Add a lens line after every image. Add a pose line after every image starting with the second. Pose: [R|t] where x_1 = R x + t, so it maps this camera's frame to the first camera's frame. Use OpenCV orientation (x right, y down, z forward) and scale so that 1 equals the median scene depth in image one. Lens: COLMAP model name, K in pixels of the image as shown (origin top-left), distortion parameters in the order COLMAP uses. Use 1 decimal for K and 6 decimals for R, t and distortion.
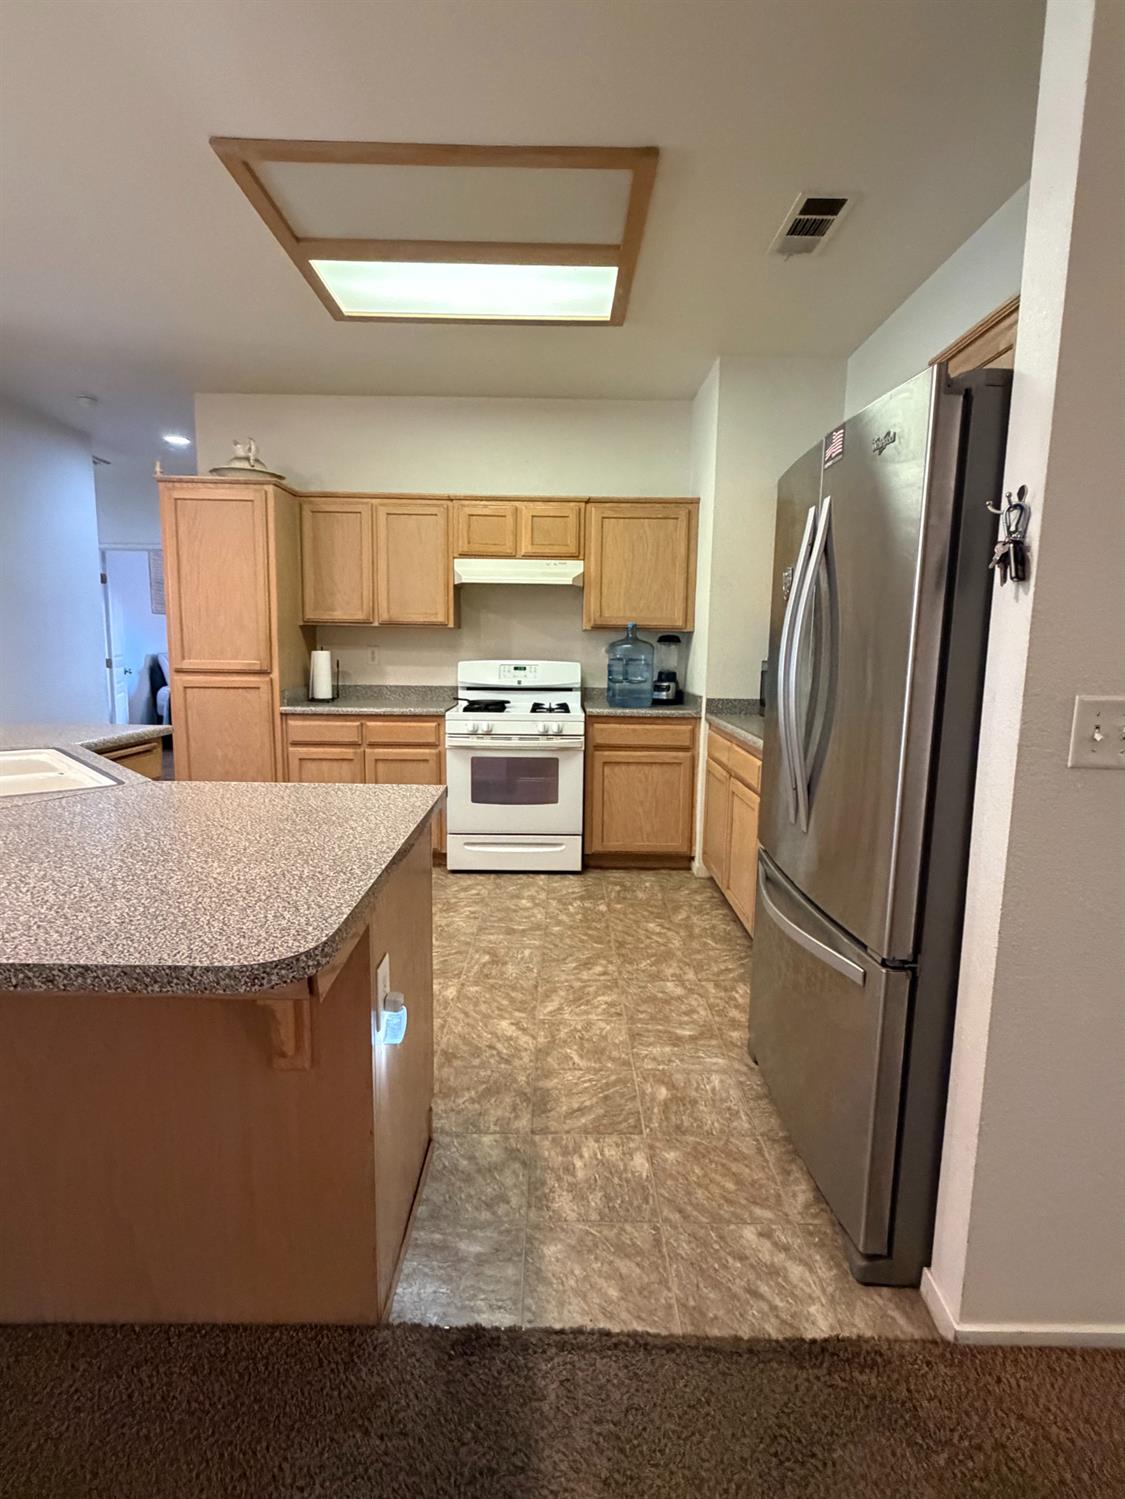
lens RADIAL K [[750.1, 0, 562.5], [0, 750.1, 749.5], [0, 0, 1]] dist [-0.001086, 0.000088]
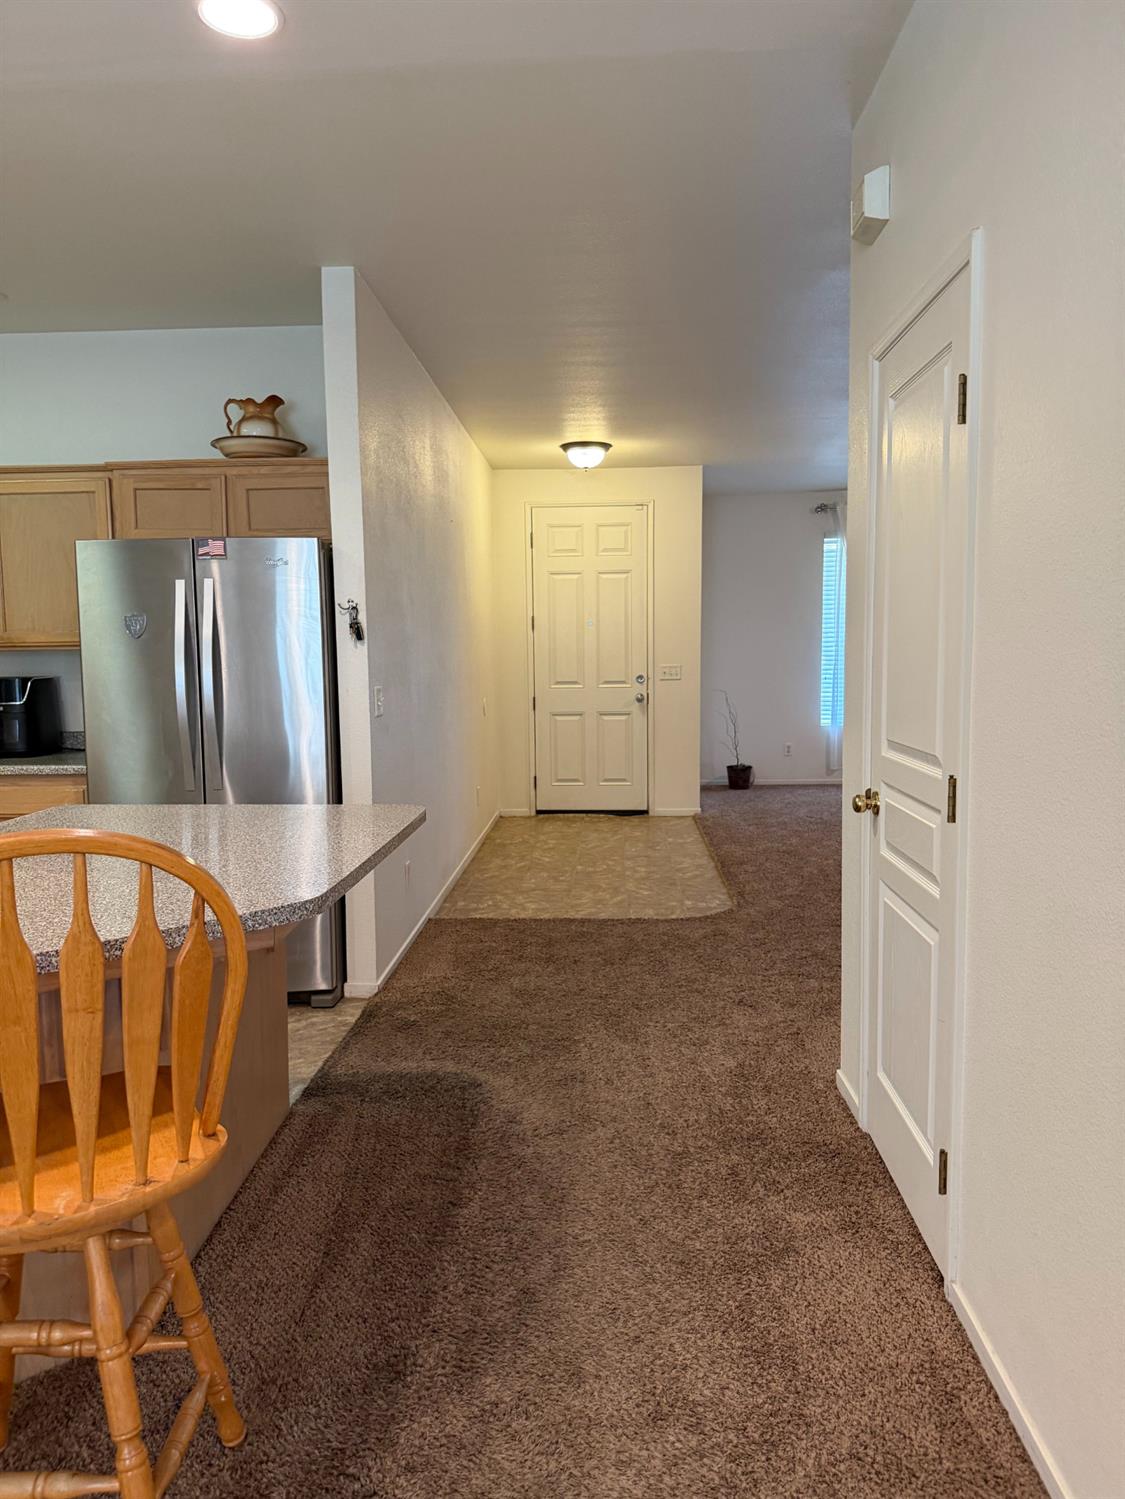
lens RADIAL K [[1066.6, 0, 562.5], [0, 1066.6, 749.5], [0, 0, 1]] dist [0.068282, -0.081909]
pose [[0.054544, -0.114251, 0.991953, -0.762151], [0.158055, 0.981895, 0.104402, -0.036580], [-0.985923, 0.151089, 0.071614, 0.054589]]
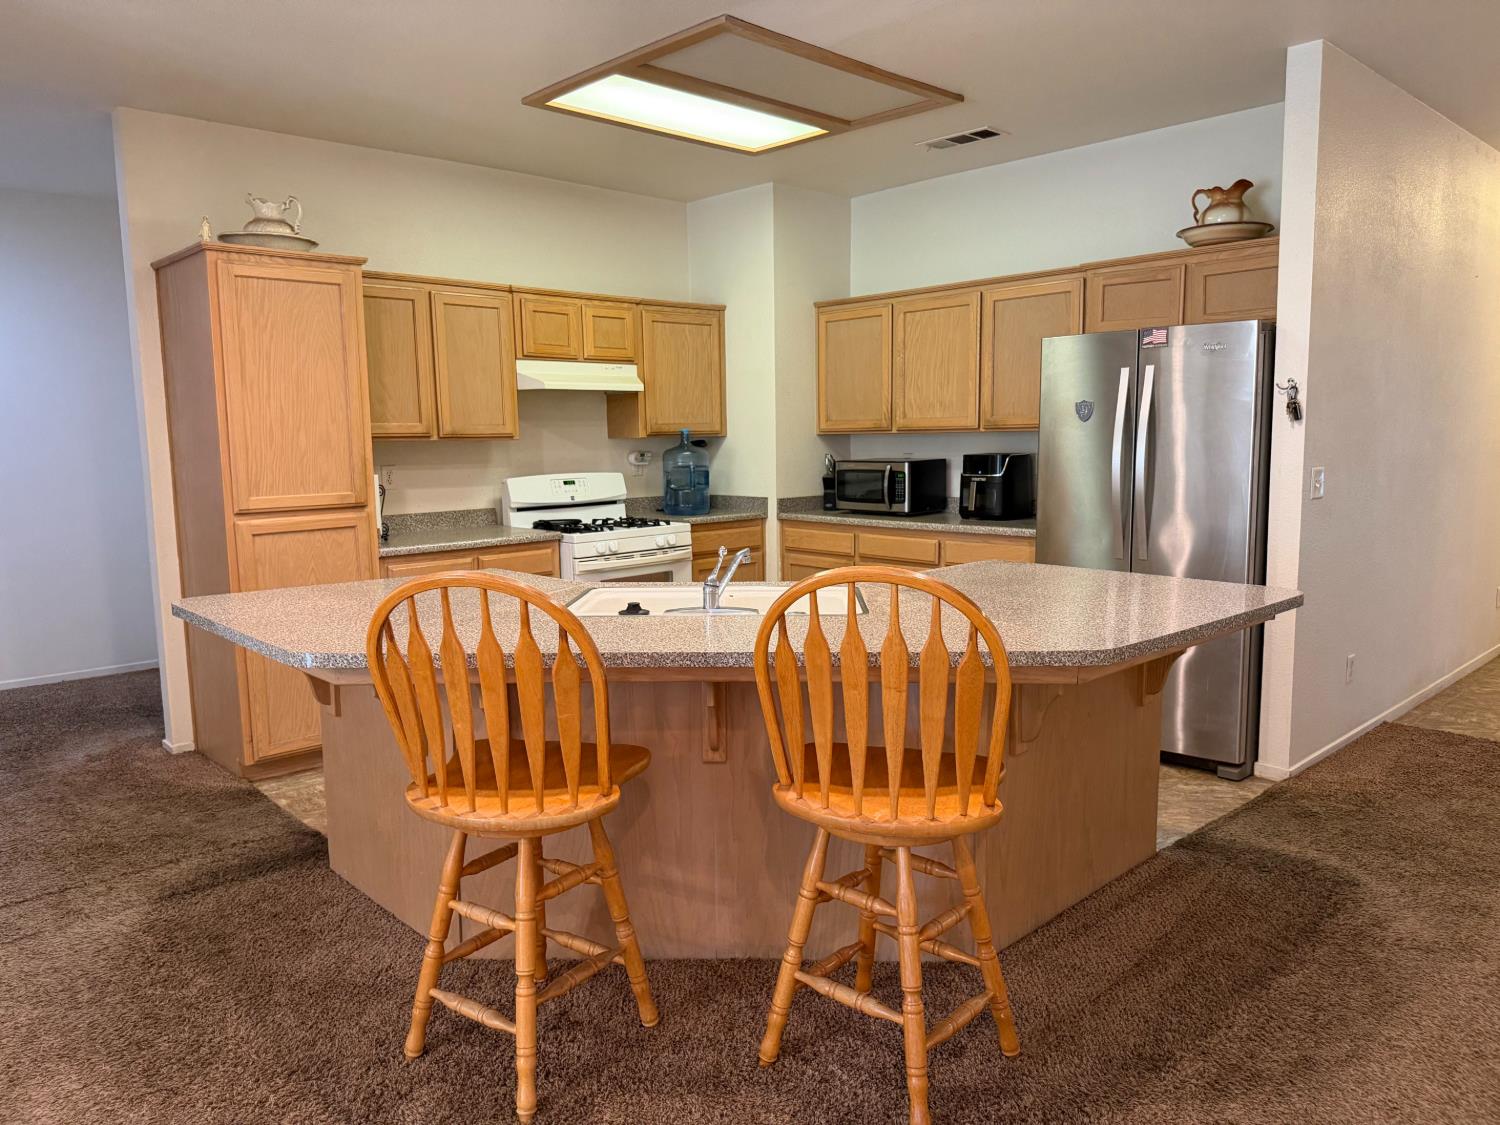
lens RADIAL K [[1067.3, 0, 750.0], [0, 1067.3, 562.5], [0, 0, 1]] dist [0.068282, -0.081909]
pose [[0.728961, -0.111175, 0.675467, -0.818782], [0.124477, 0.991801, 0.028905, -0.025612], [-0.673143, 0.063010, 0.736823, -0.078603]]
